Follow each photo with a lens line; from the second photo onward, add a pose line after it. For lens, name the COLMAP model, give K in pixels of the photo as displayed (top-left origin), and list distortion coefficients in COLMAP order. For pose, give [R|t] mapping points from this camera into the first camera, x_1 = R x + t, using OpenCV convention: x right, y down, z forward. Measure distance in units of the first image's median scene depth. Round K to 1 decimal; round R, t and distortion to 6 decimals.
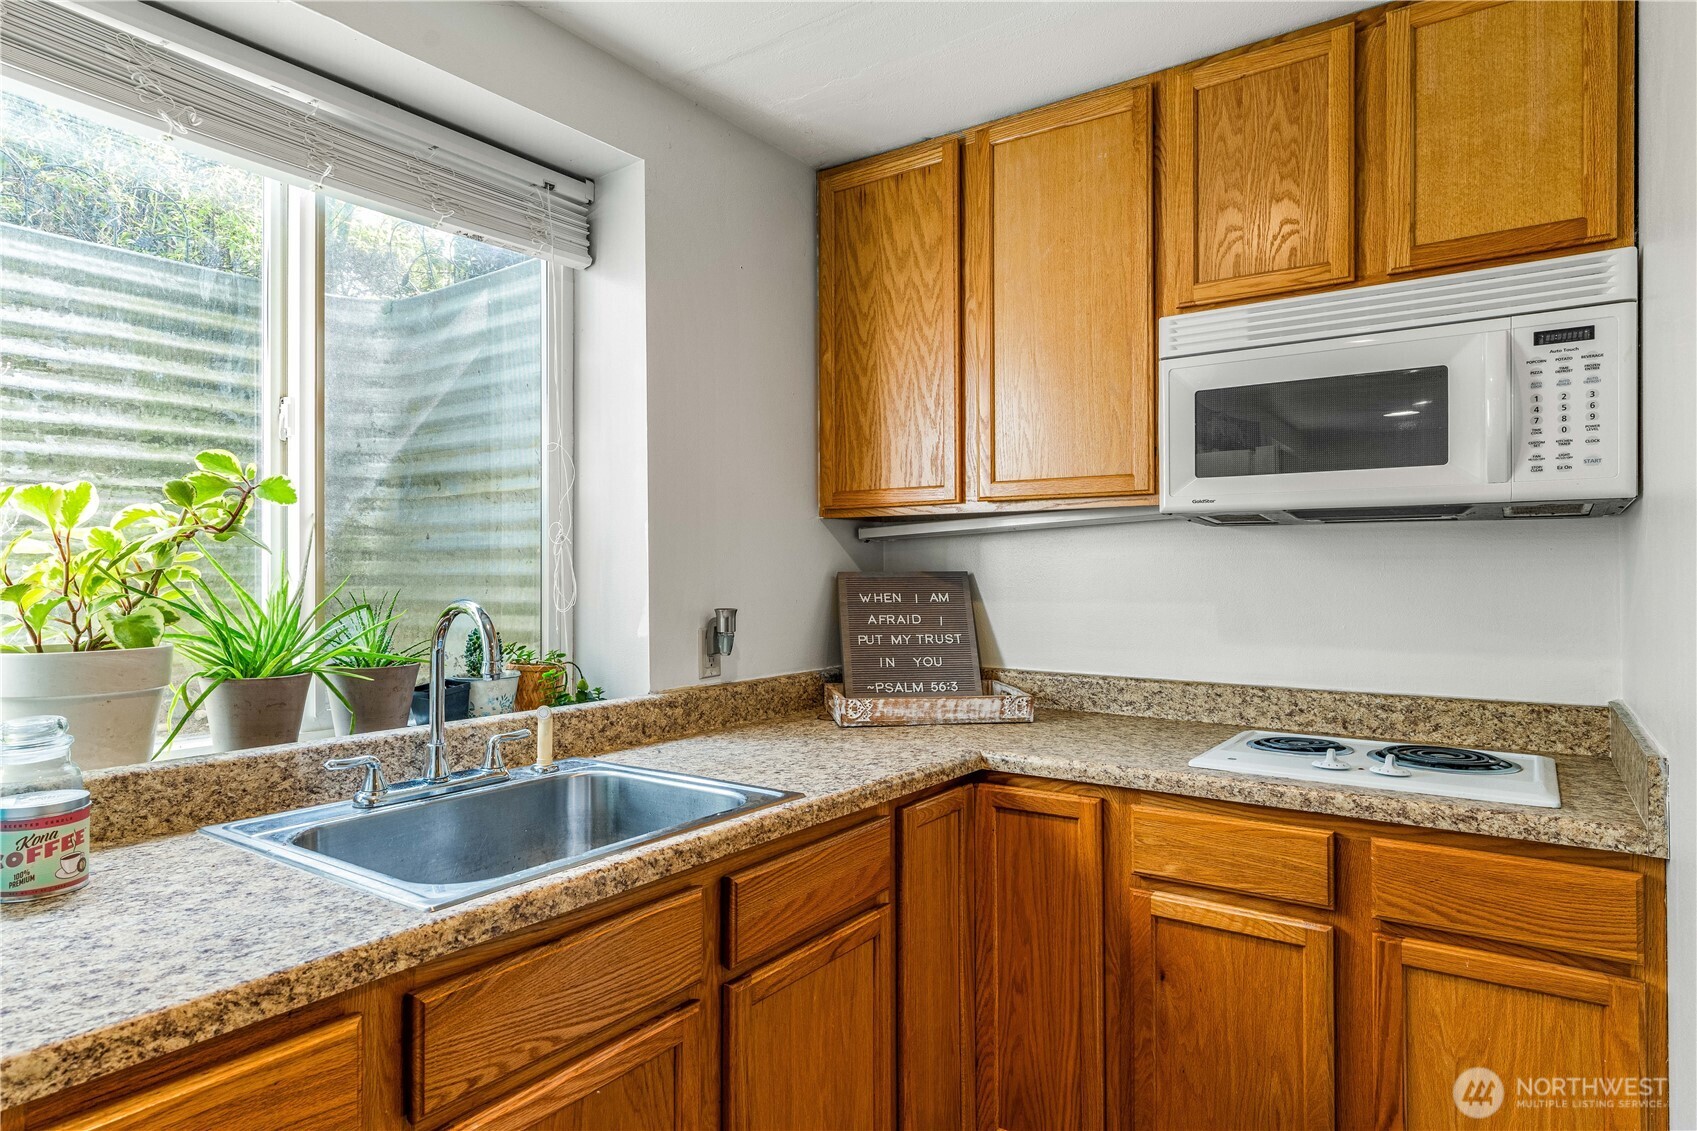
lens RADIAL K [[987.6, 0, 839.7], [0, 987.6, 567.0], [0, 0, 1]] dist [0.004315, 0.003122]
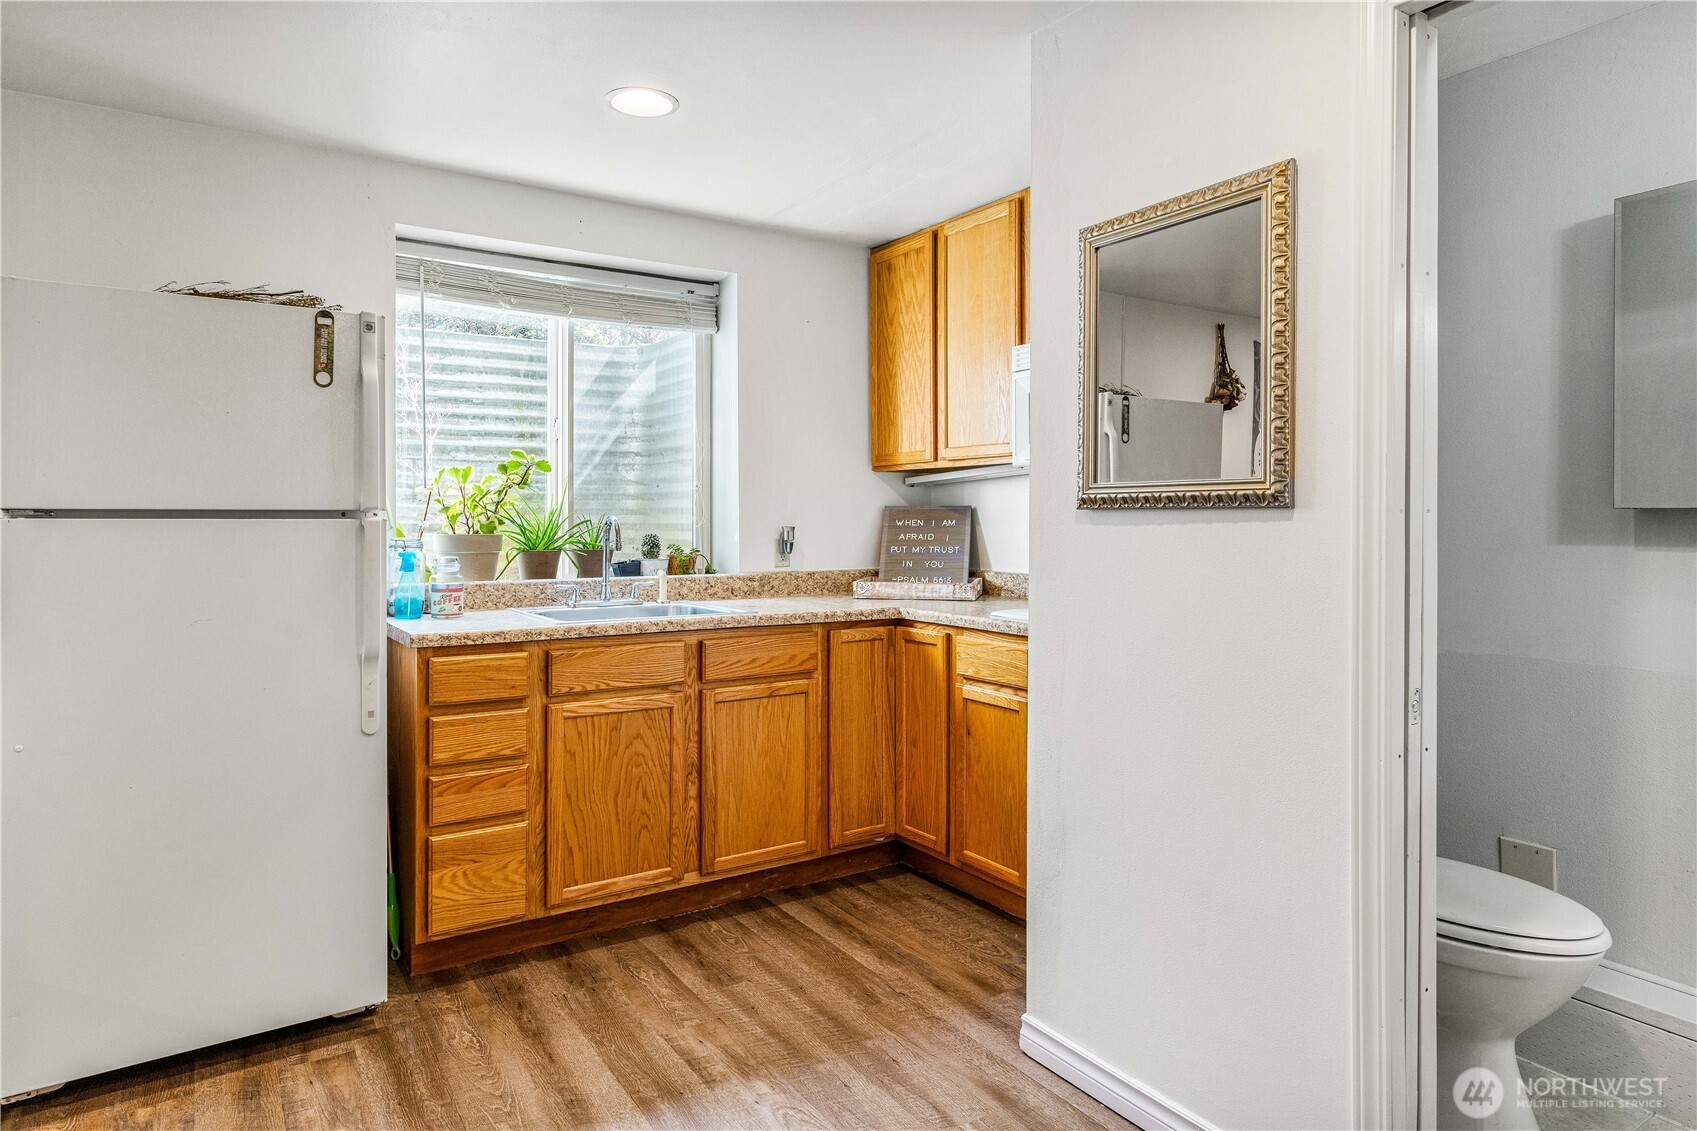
lens RADIAL K [[987.6, 0, 819.5], [0, 987.6, 521.0], [0, 0, 1]] dist [0.004315, 0.003122]
pose [[0.926755, 0.003501, -0.375650, 0.674280], [-0.000626, 0.999970, 0.007774, 0.022731], [0.375666, -0.006969, 0.926729, -0.658654]]
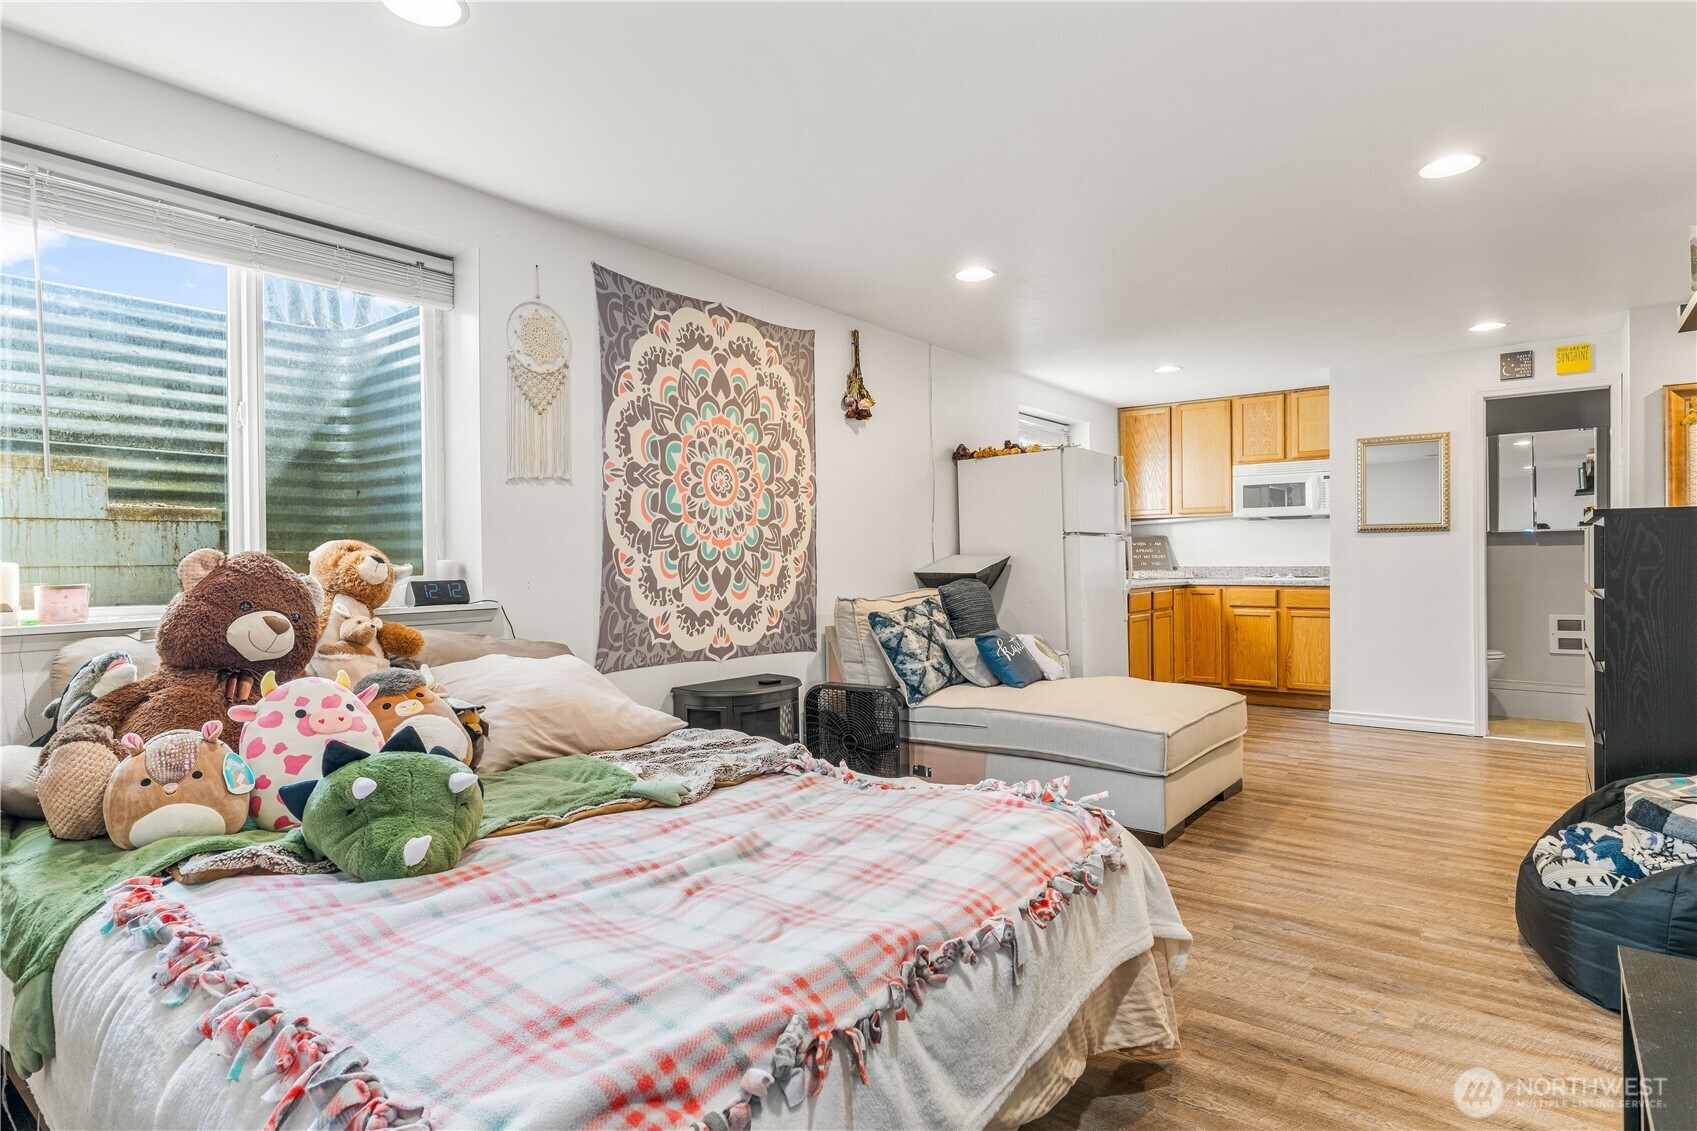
lens RADIAL K [[890.1, 0, 847.0], [0, 890.1, 563.2], [0, 0, 1]] dist [-0.006205, -0.001232]
pose [[0.998835, -0.007413, -0.047683, -1.036904], [0.007897, 0.999919, 0.009956, 0.078024], [0.047606, -0.010321, 0.998813, -2.578132]]
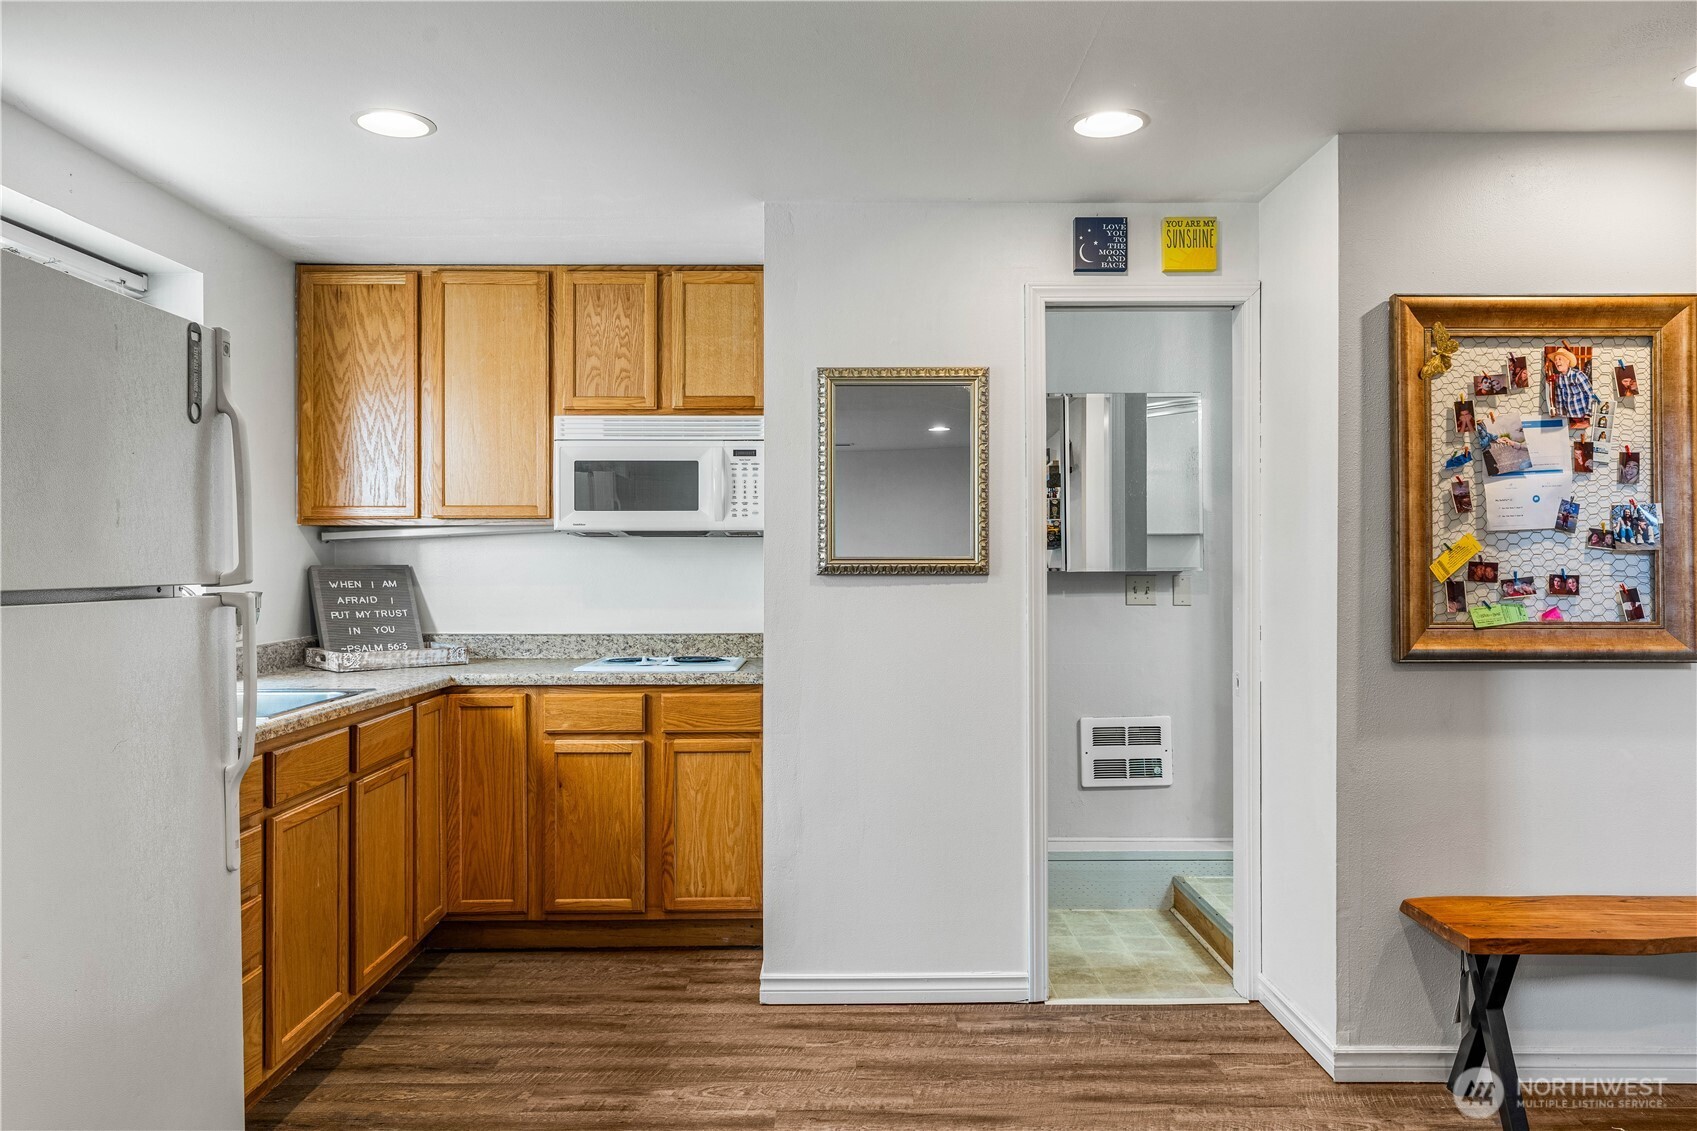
lens RADIAL K [[1197.8, 0, 844.5], [0, 1197.8, 557.4], [0, 0, 1]] dist [-0.001410, 0.009112]
pose [[0.816527, 0.003166, 0.577299, -0.481893], [-0.001930, 0.999994, -0.002754, -0.003658], [-0.577304, 0.001135, 0.816528, -1.022097]]
